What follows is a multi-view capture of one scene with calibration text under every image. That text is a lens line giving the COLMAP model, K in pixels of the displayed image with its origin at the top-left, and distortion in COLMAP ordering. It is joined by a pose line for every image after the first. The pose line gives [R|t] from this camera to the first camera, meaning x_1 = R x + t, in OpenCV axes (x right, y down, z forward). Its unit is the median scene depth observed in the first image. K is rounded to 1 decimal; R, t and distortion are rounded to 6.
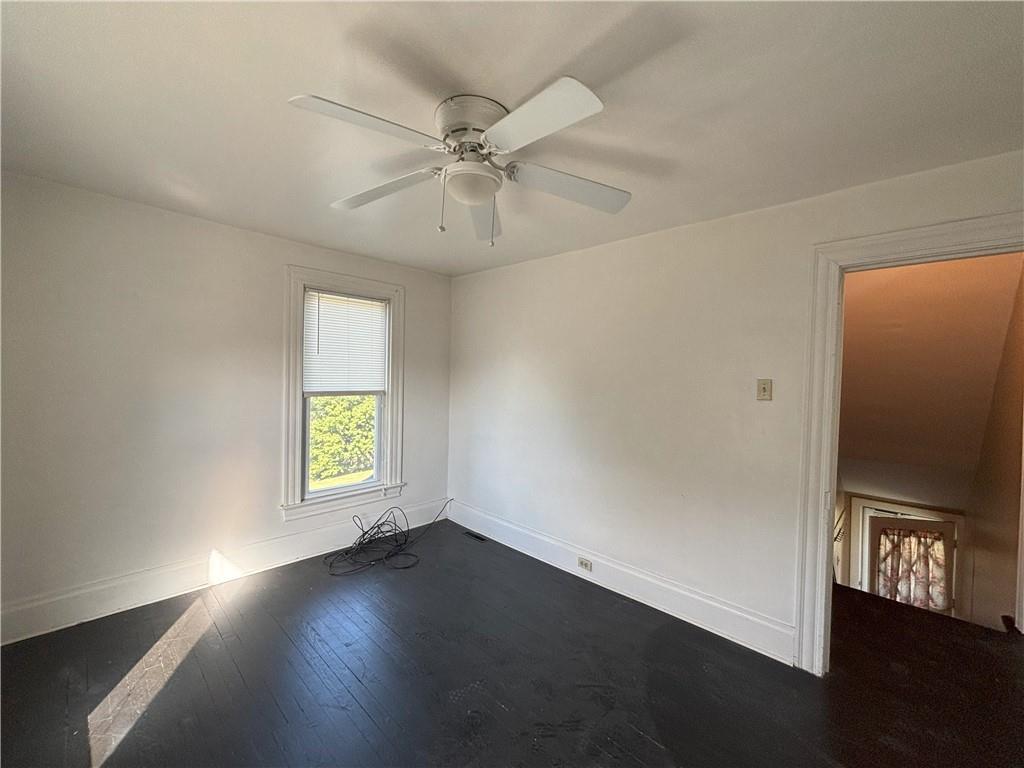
lens RADIAL K [[415.2, 0, 510.1], [0, 415.2, 384.4], [0, 0, 1]] dist [0.008083, 0.000204]
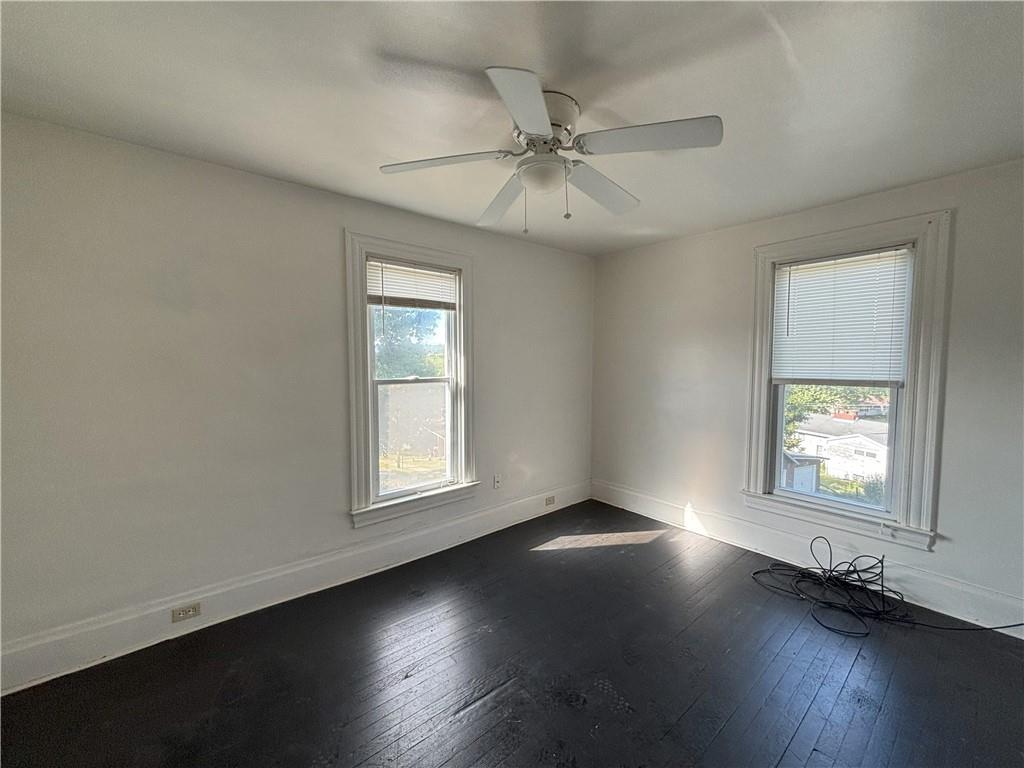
lens RADIAL K [[415.2, 0, 510.1], [0, 415.2, 384.4], [0, 0, 1]] dist [0.008083, 0.000204]
pose [[-0.105983, 0.033729, -0.993796, 0.494663], [-0.022931, 0.999076, 0.036354, 0.011375], [0.994104, 0.026642, -0.105112, 0.515915]]
